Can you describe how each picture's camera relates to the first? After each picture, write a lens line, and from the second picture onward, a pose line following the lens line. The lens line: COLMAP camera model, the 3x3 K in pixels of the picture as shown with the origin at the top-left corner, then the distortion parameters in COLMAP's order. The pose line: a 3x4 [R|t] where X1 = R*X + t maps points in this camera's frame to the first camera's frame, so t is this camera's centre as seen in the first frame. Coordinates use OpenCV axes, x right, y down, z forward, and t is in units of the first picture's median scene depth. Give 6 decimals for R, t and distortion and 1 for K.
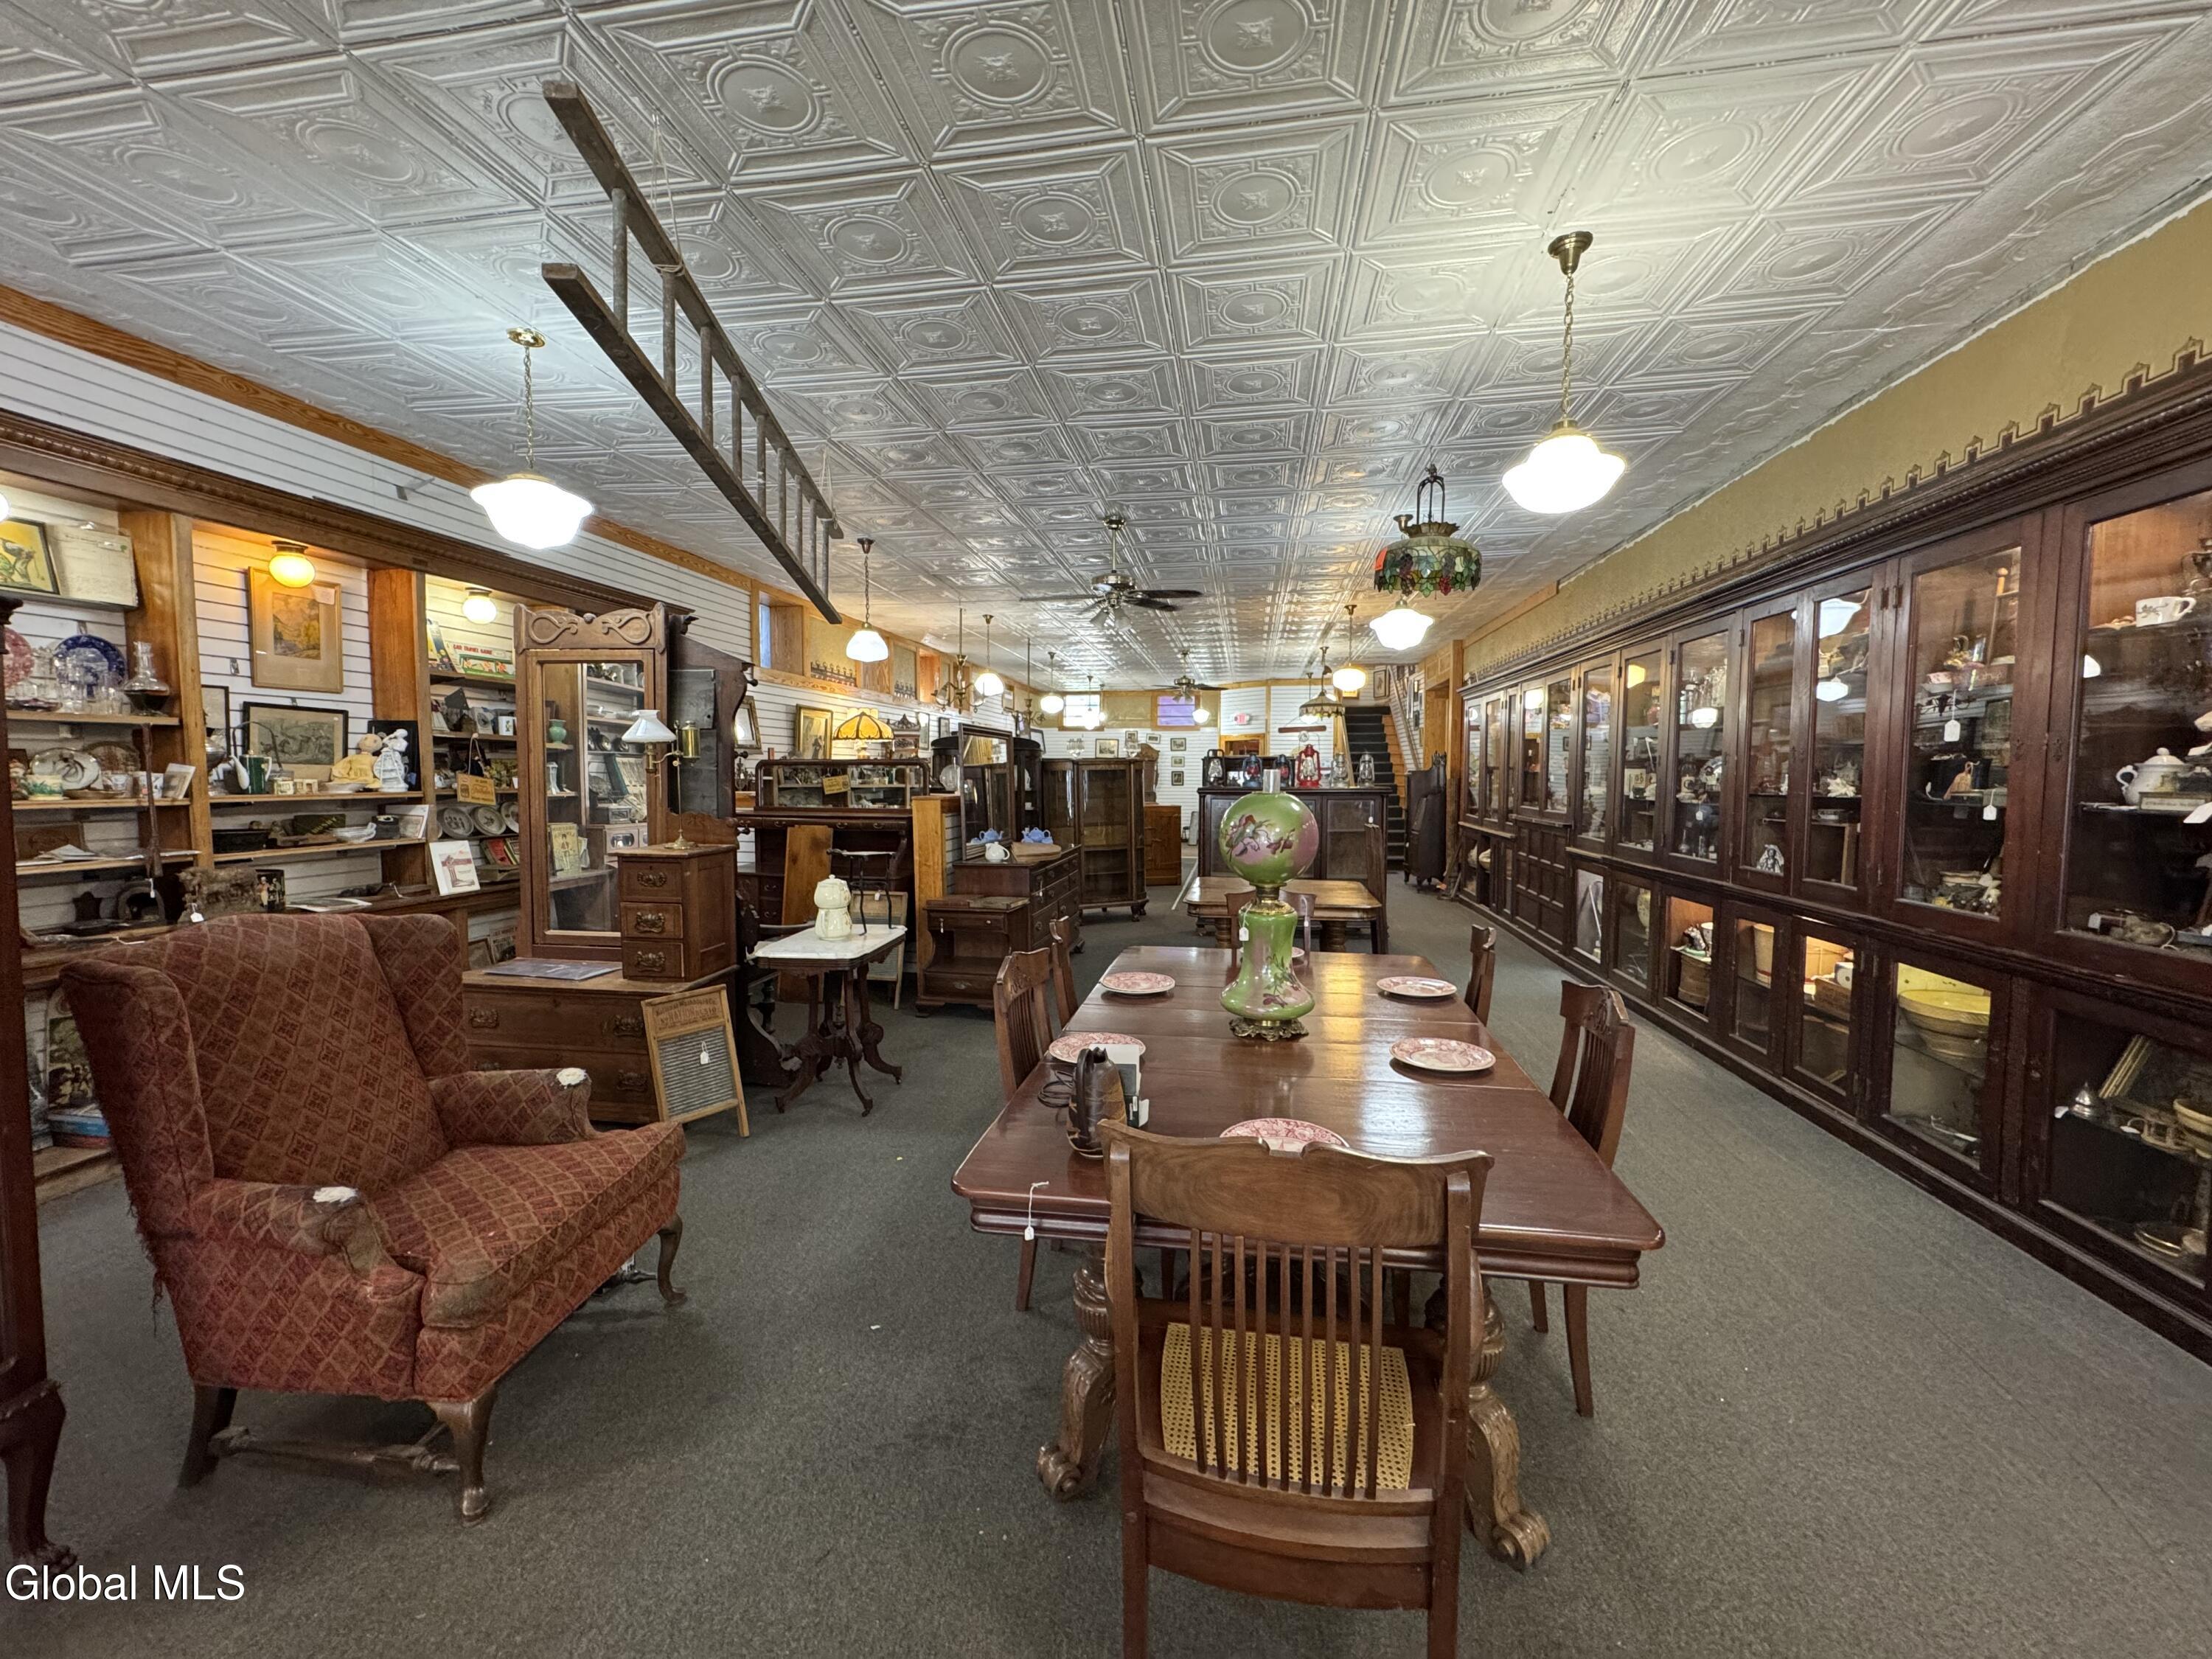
lens RADIAL K [[882.3, 0, 1103.8], [0, 882.3, 829.7], [0, 0, 1]] dist [-0.002462, 0.000436]
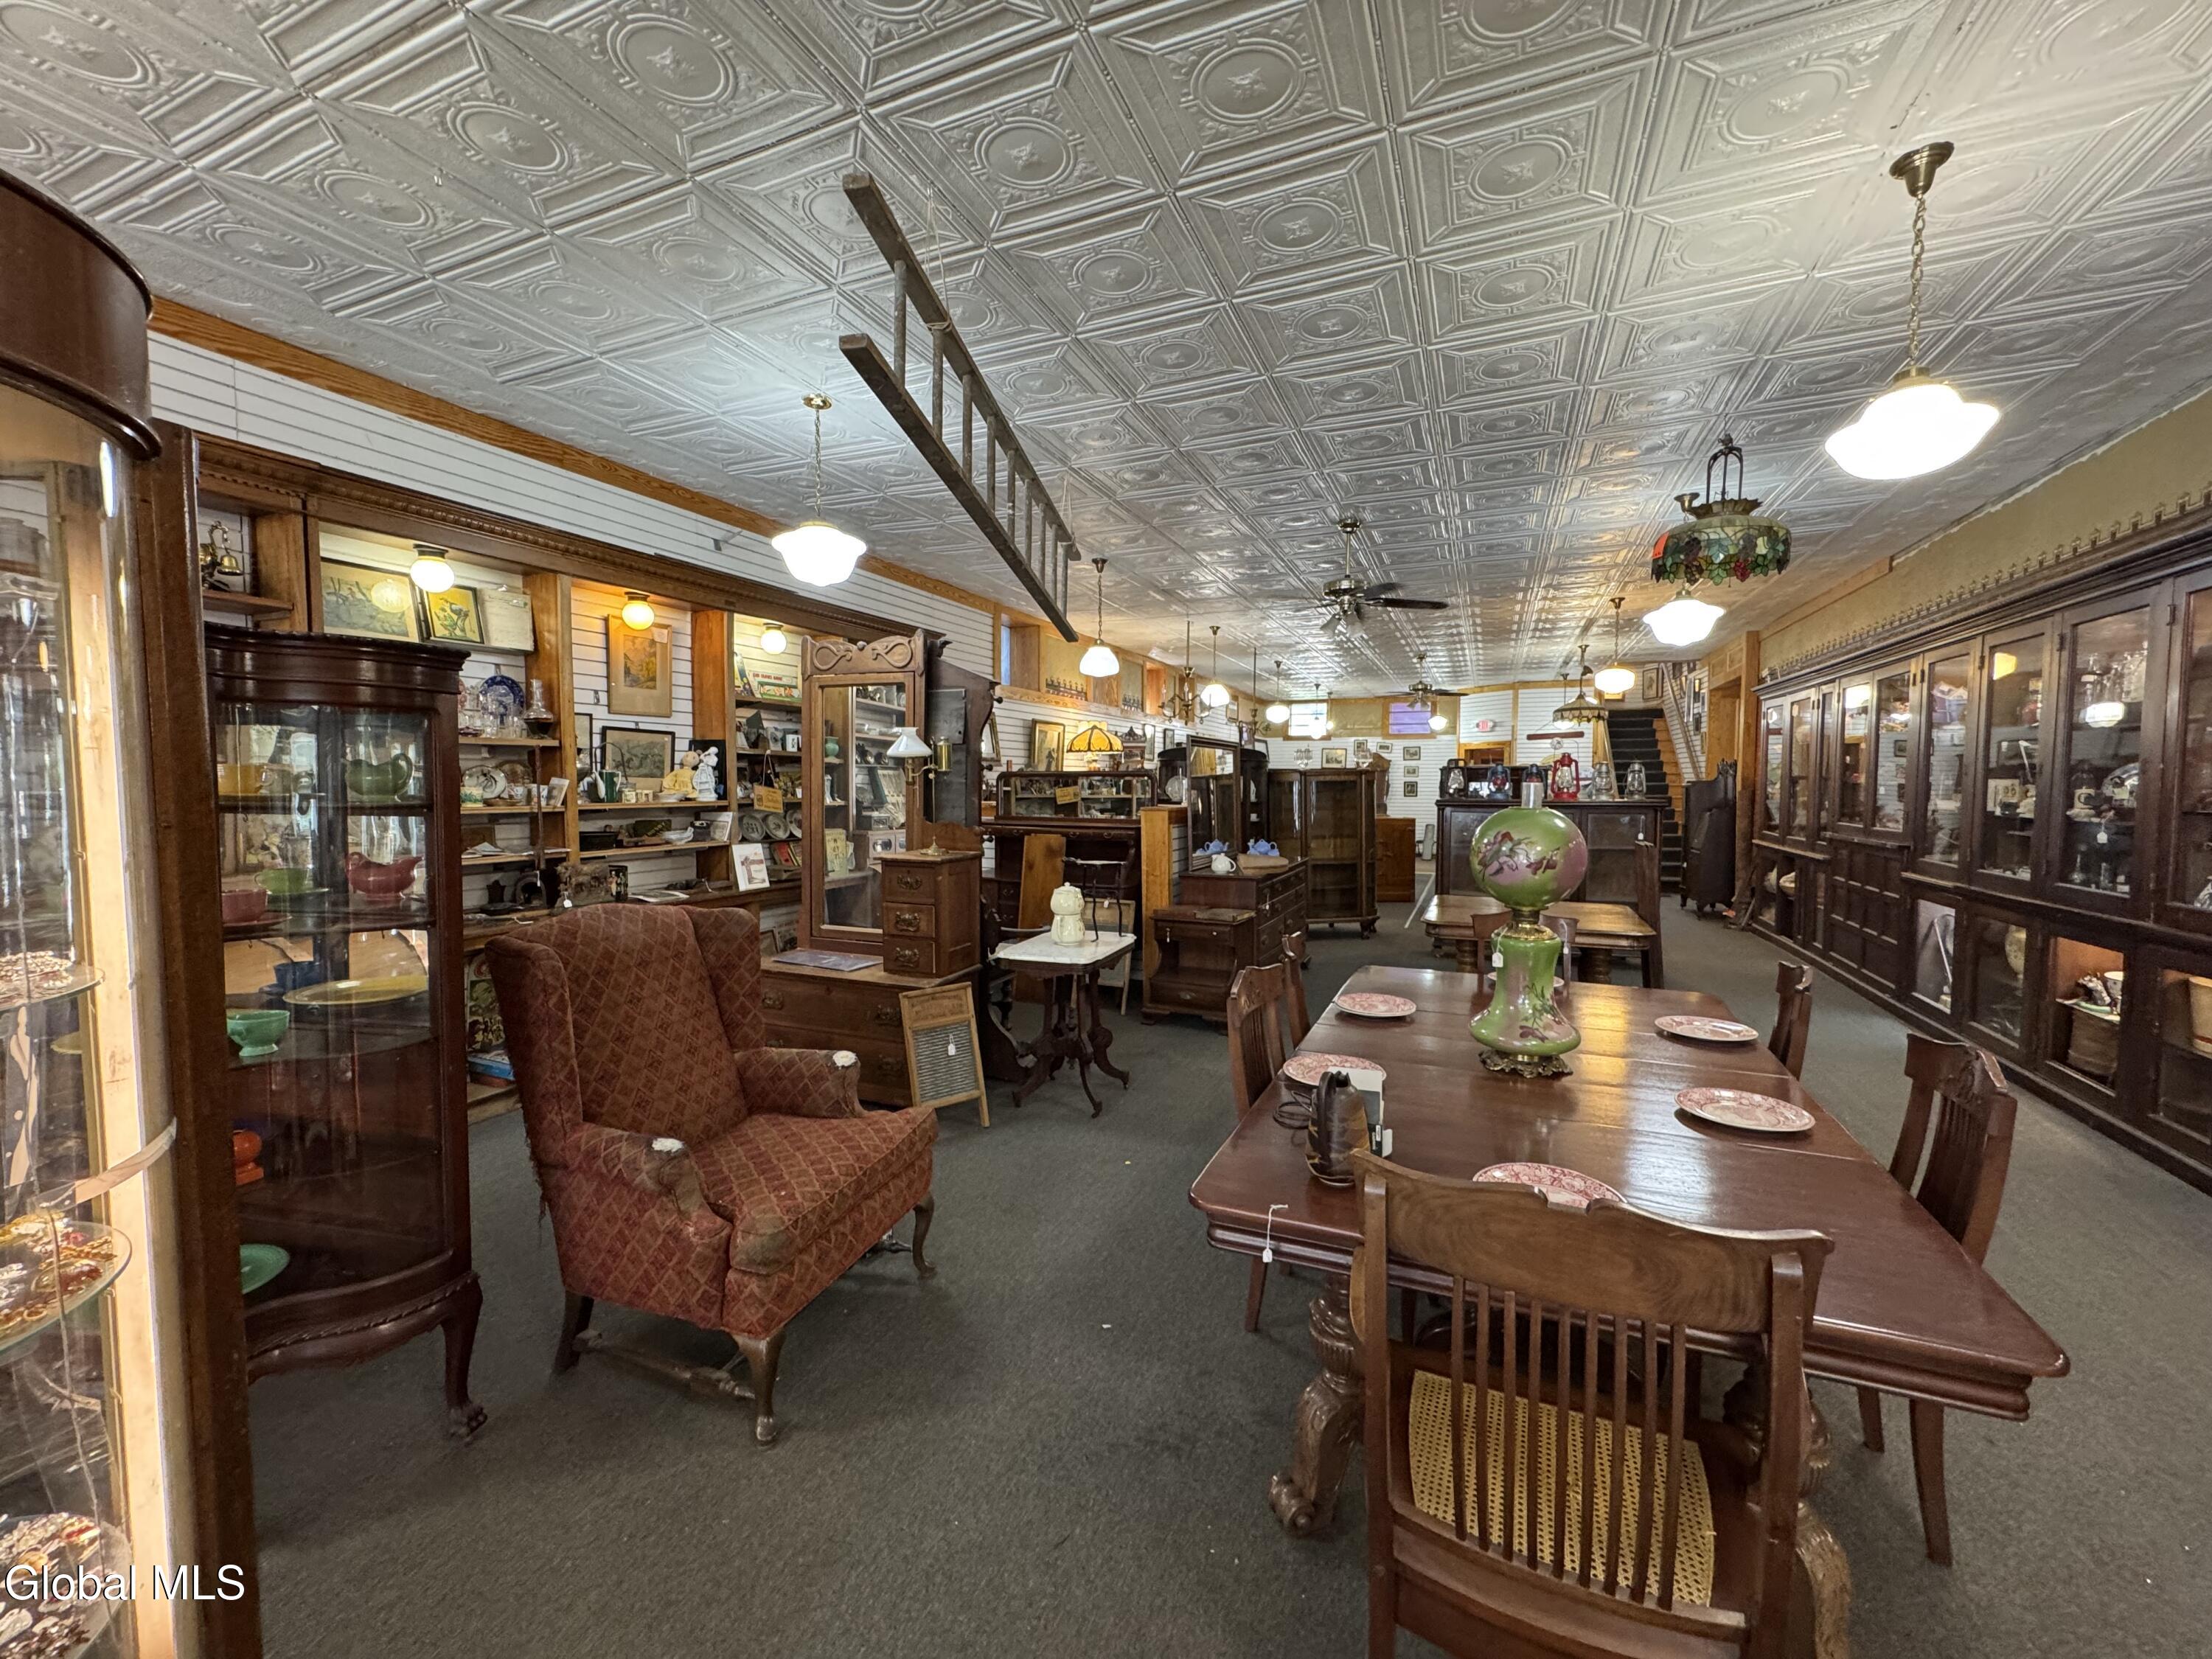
lens RADIAL K [[882.9, 0, 1103.5], [0, 882.9, 829.9], [0, 0, 1]] dist [-0.002854, 0.000664]
pose [[0.969129, 0.012534, -0.246235, -0.009860], [-0.015297, 0.999840, -0.009314, -0.001987], [0.246078, 0.012793, 0.969165, -0.001871]]
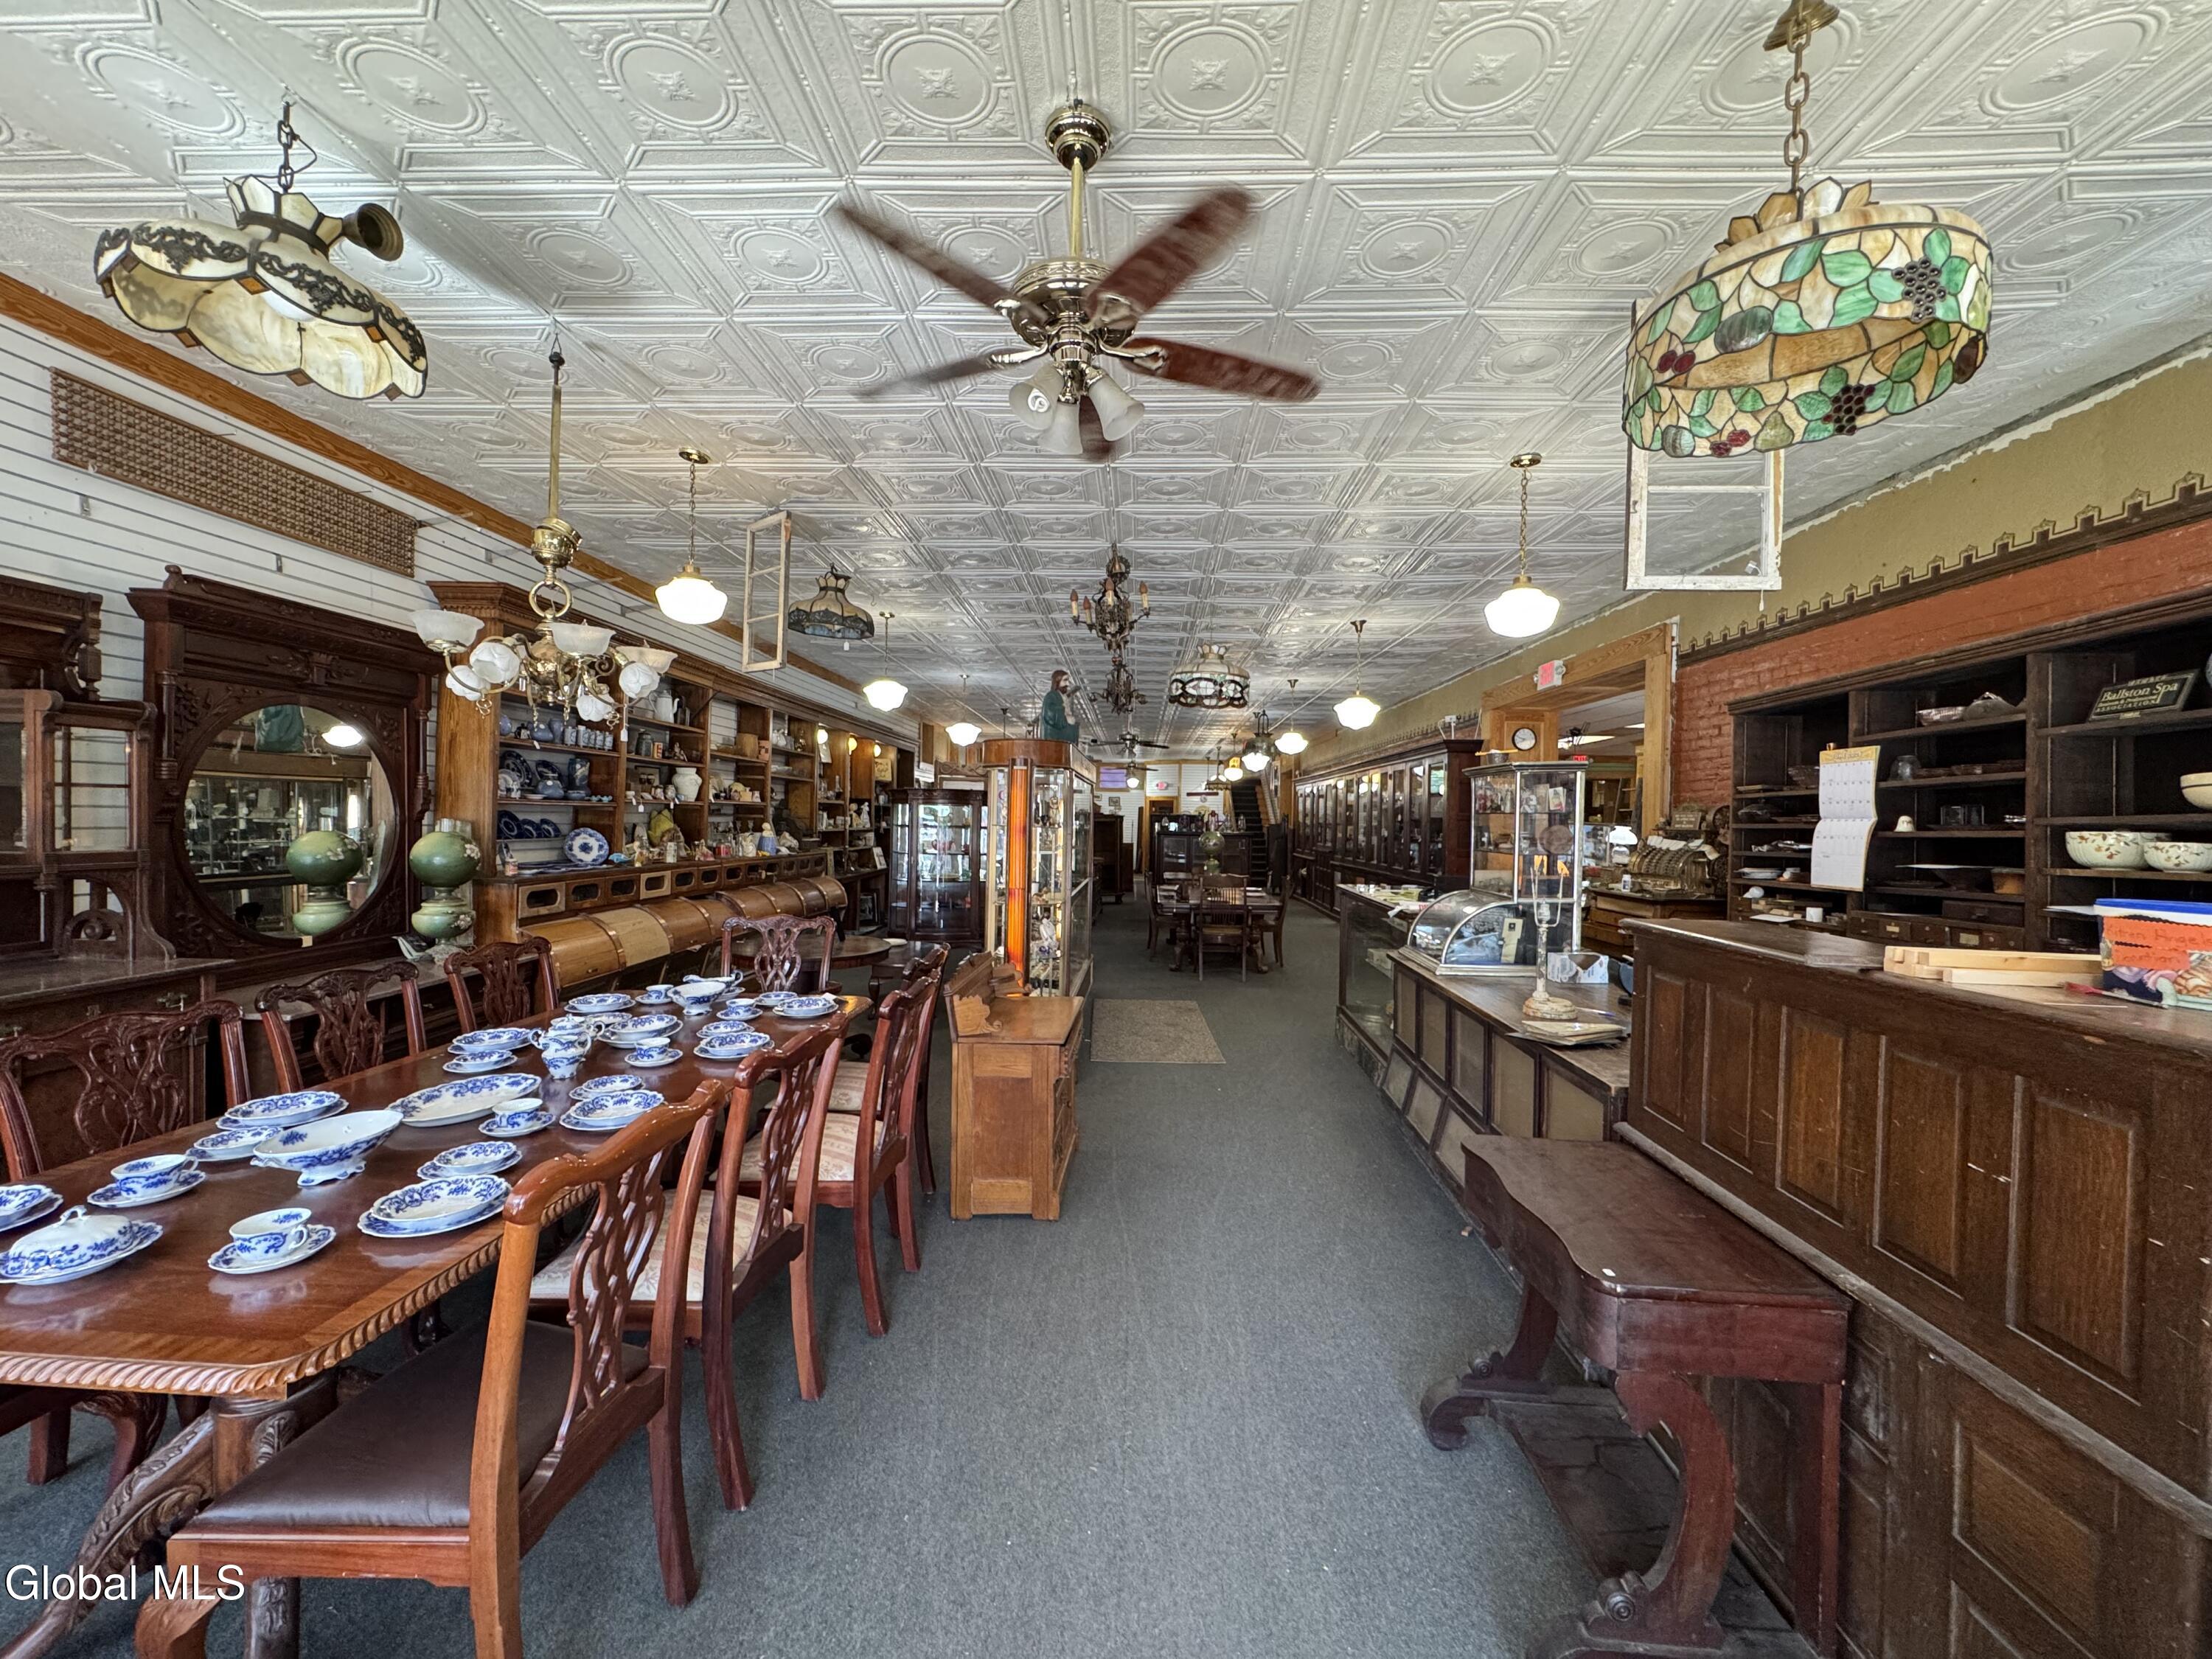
lens RADIAL K [[882.9, 0, 1103.5], [0, 882.9, 829.9], [0, 0, 1]] dist [-0.002854, 0.000664]
pose [[0.992321, 0.016896, 0.122529, -0.458474], [-0.010444, 0.998534, -0.053112, 0.096737], [-0.123247, 0.051425, 0.991043, -1.674514]]
